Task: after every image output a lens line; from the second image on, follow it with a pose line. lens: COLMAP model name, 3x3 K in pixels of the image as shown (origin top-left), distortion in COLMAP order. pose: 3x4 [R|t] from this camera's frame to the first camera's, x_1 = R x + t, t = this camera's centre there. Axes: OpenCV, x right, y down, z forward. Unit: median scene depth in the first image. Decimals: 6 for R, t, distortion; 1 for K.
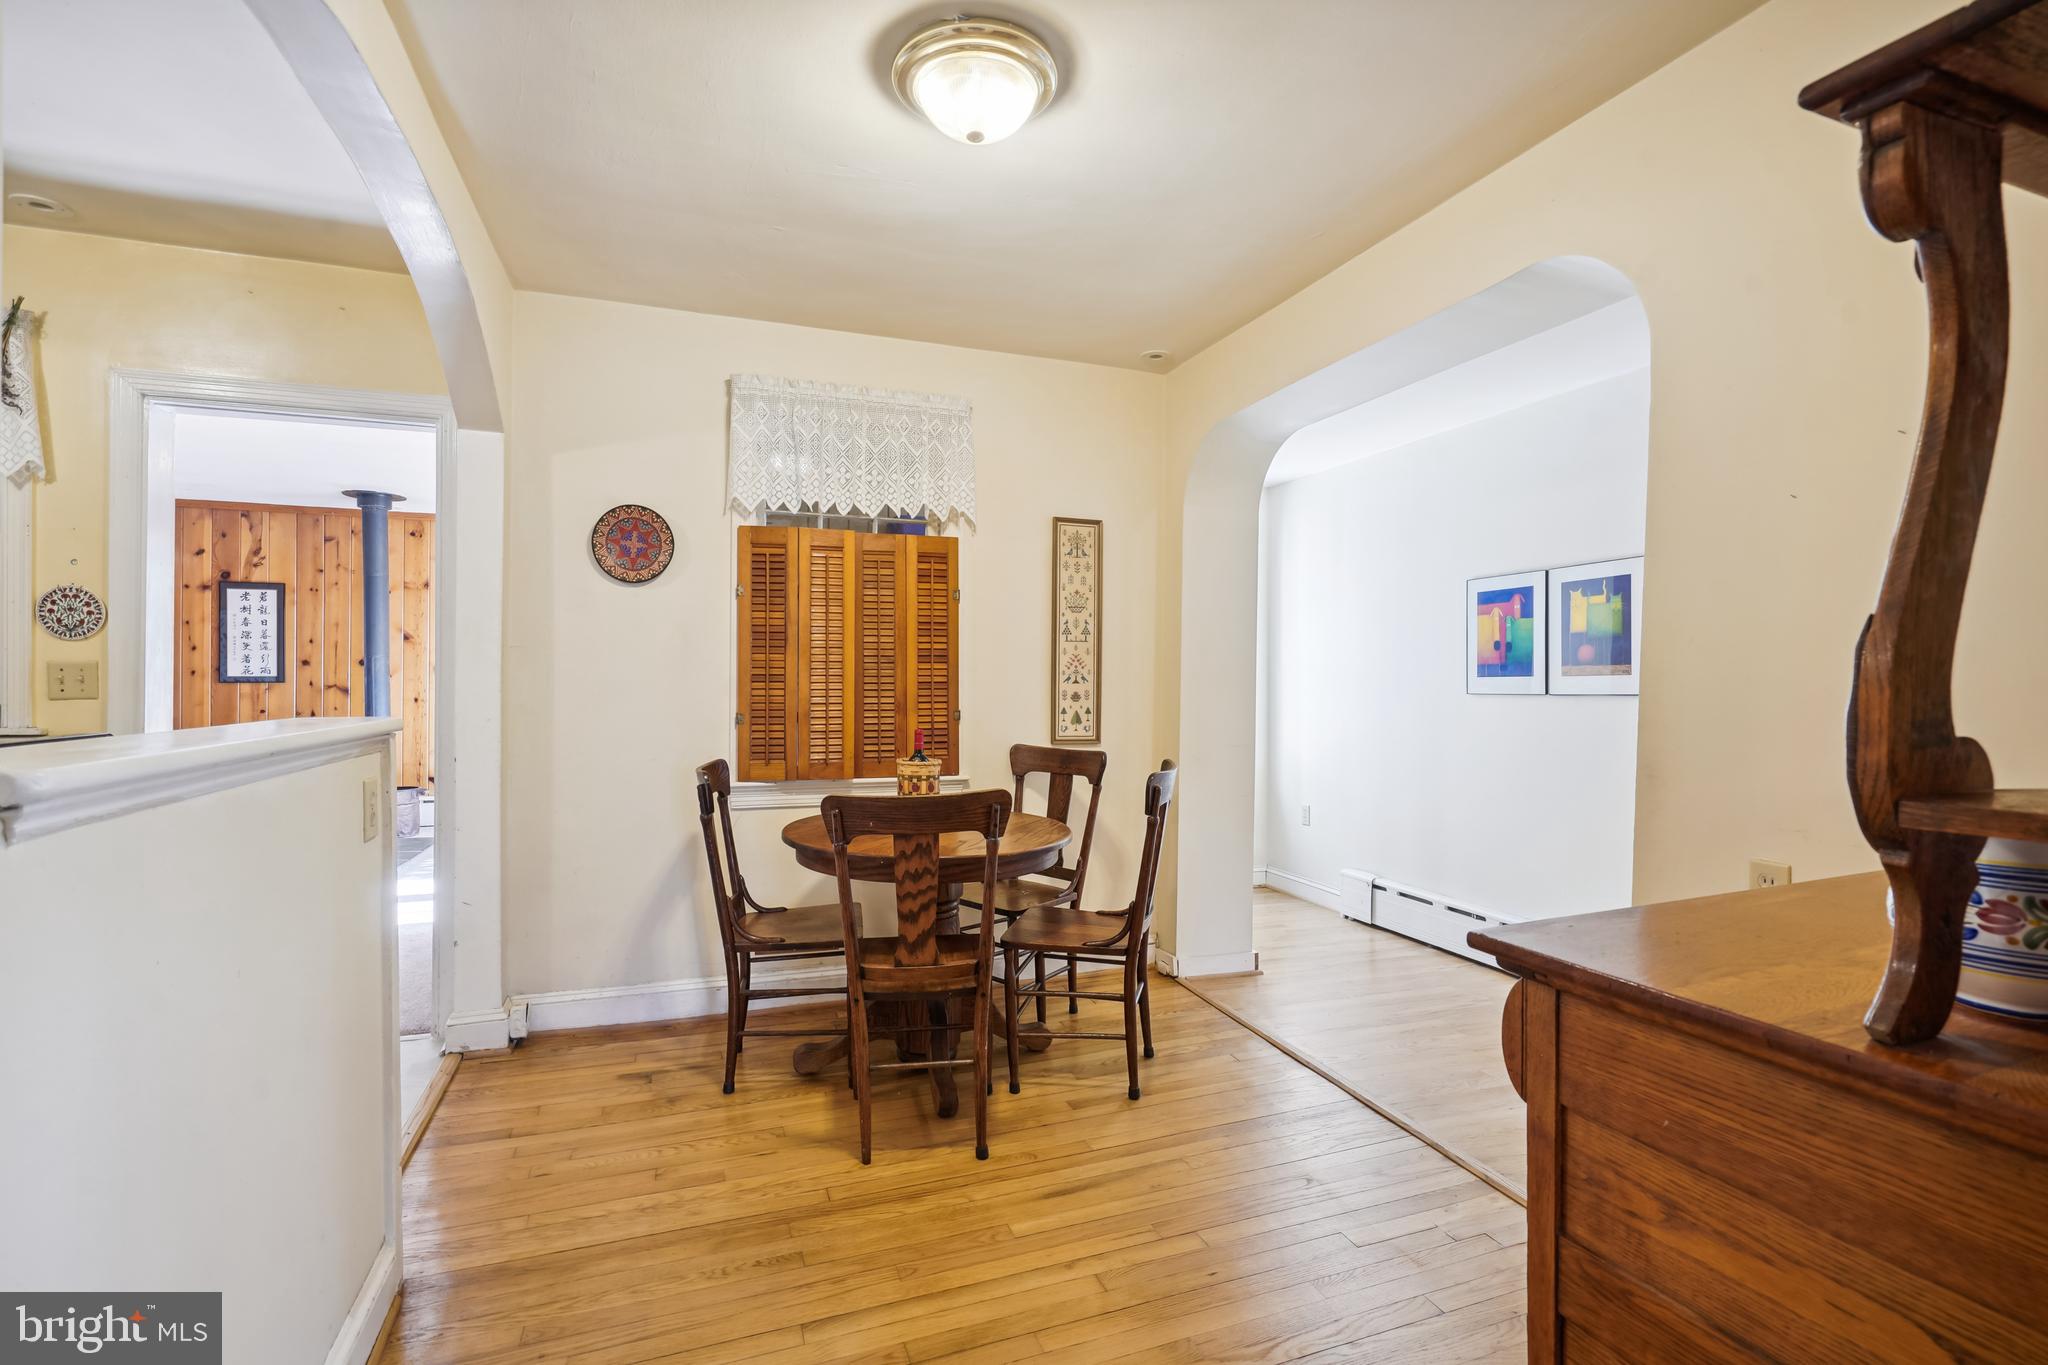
lens RADIAL K [[935.1, 0, 1026.5], [0, 935.1, 682.9], [0, 0, 1]] dist [-0.003693, 0.000326]
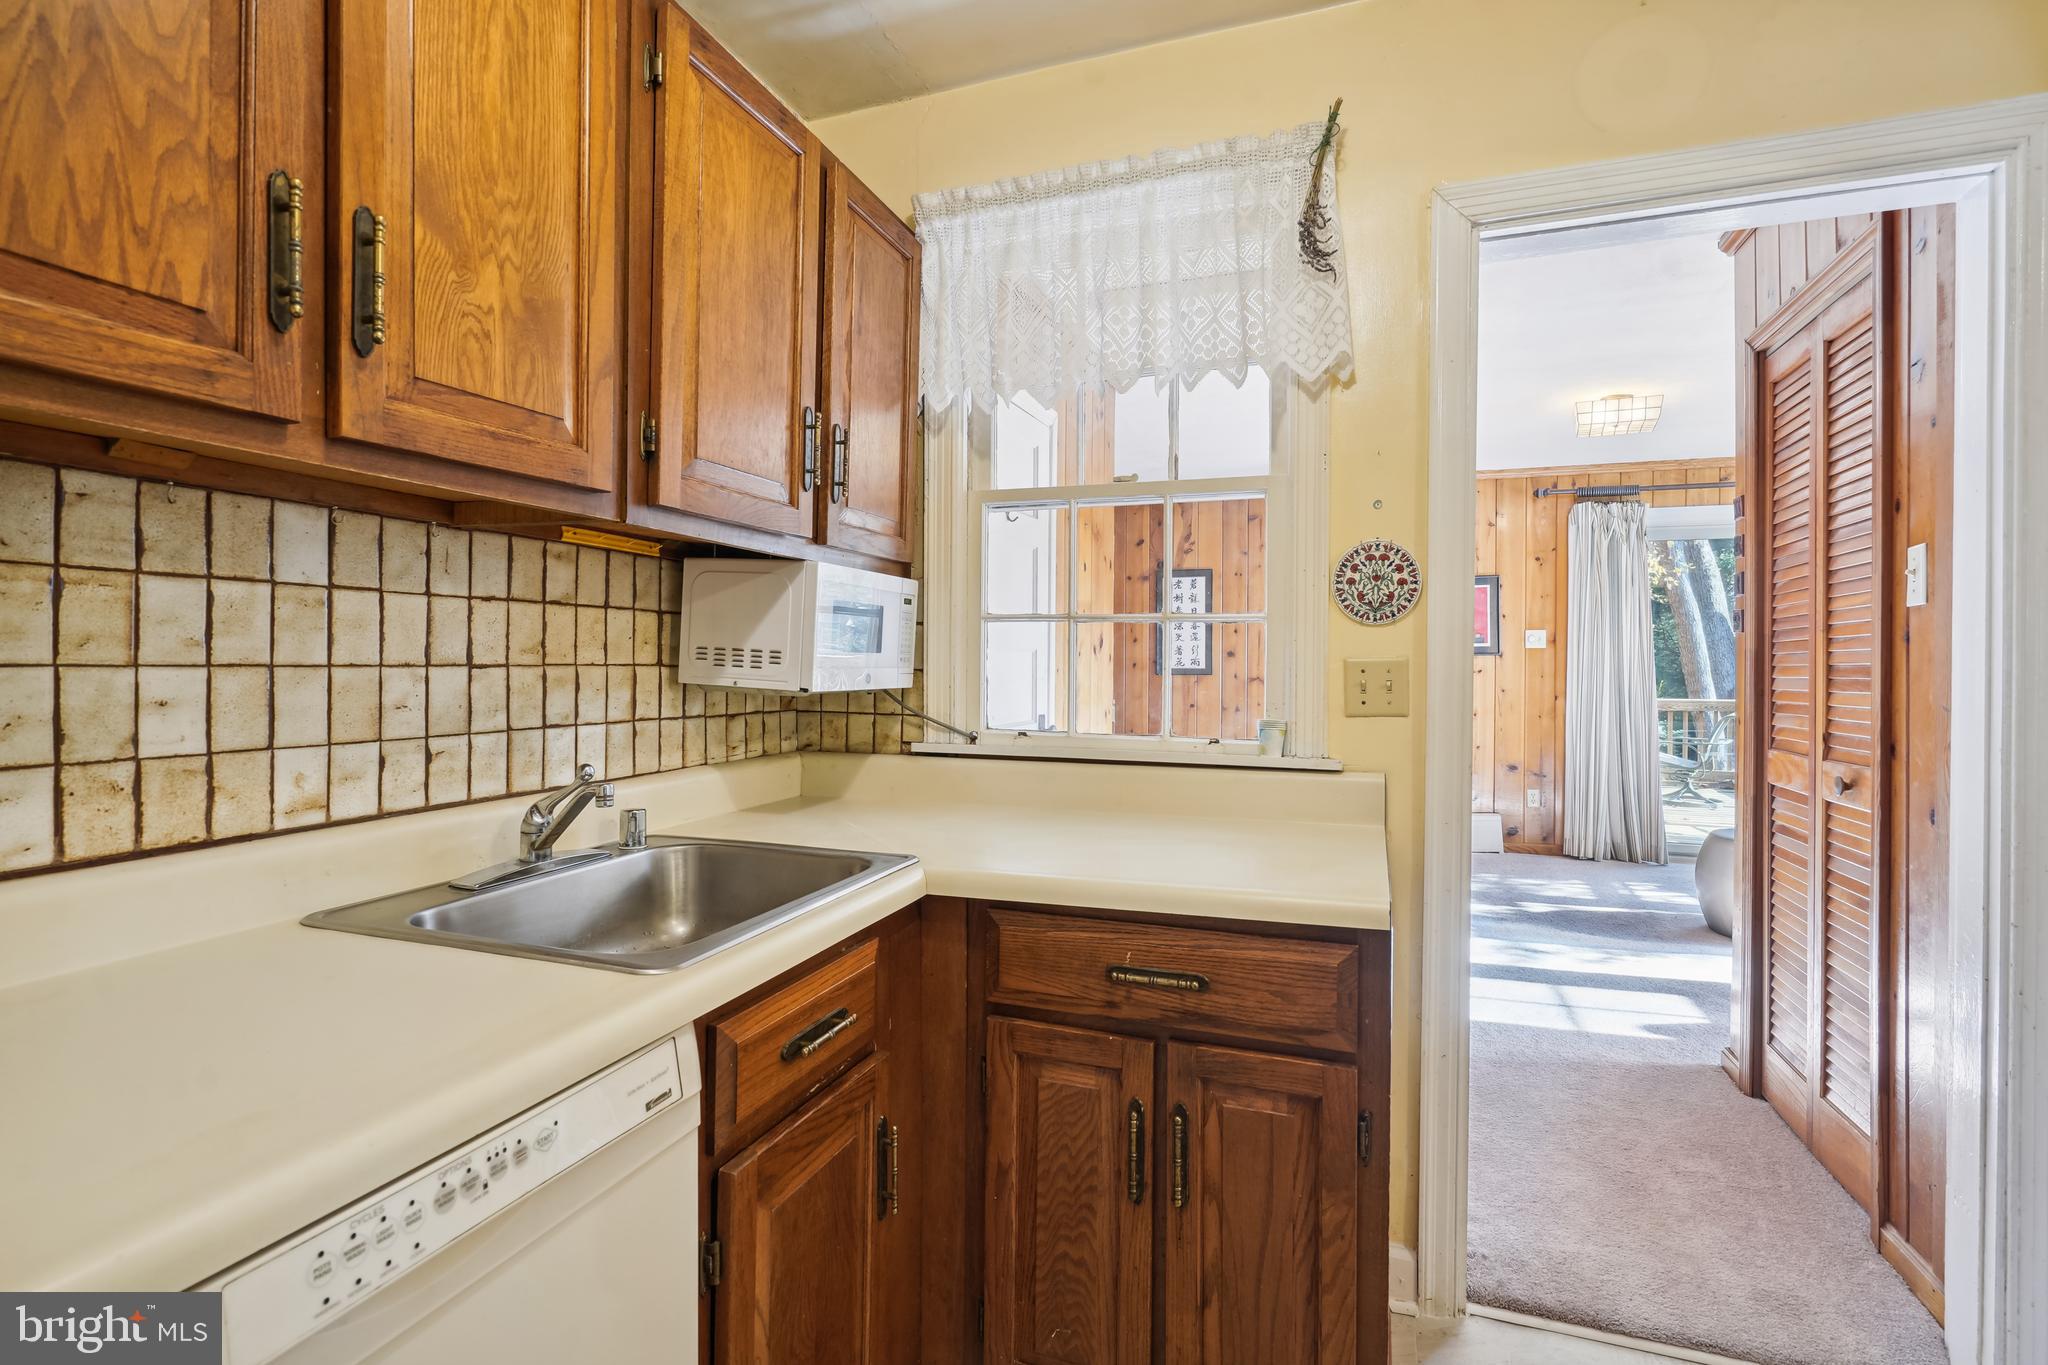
lens RADIAL K [[975.4, 0, 1005.7], [0, 975.4, 664.3], [0, 0, 1]] dist [-0.005105, -0.000457]
pose [[0.752420, 0.000750, -0.658683, -0.310231], [-0.004818, 0.999979, -0.004365, -0.005971], [0.658666, 0.006458, 0.752408, 0.129685]]
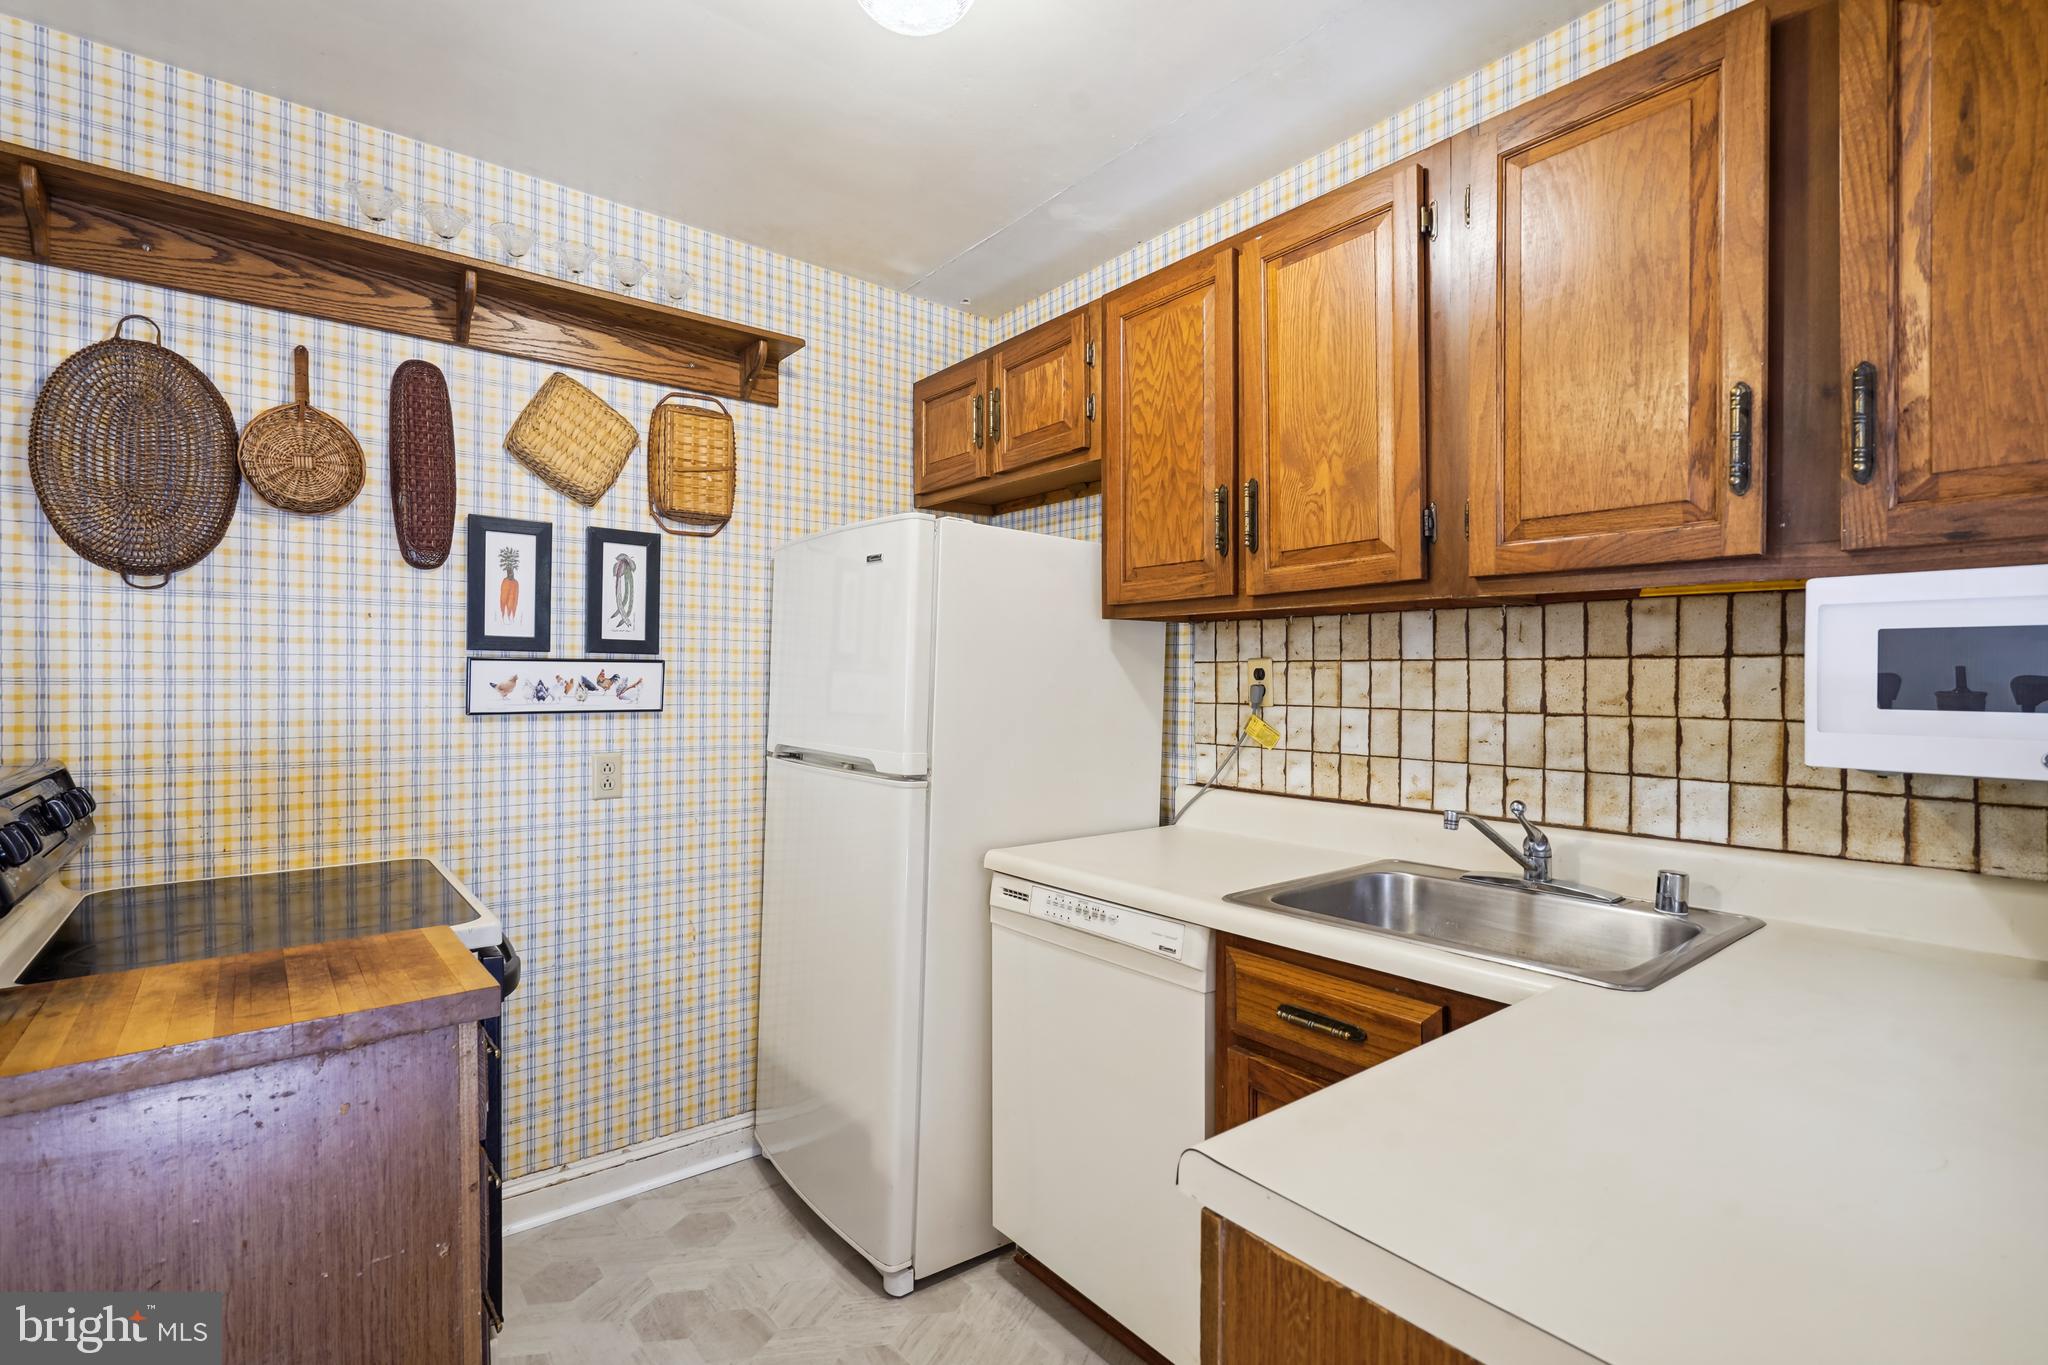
lens RADIAL K [[935.1, 0, 1025.2], [0, 935.1, 683.1], [0, 0, 1]] dist [-0.003693, 0.000326]
pose [[-0.948969, -0.011968, -0.315143, -0.326189], [-0.014390, 0.999882, 0.005359, -0.013690], [0.315042, 0.009620, -0.949029, 0.408343]]
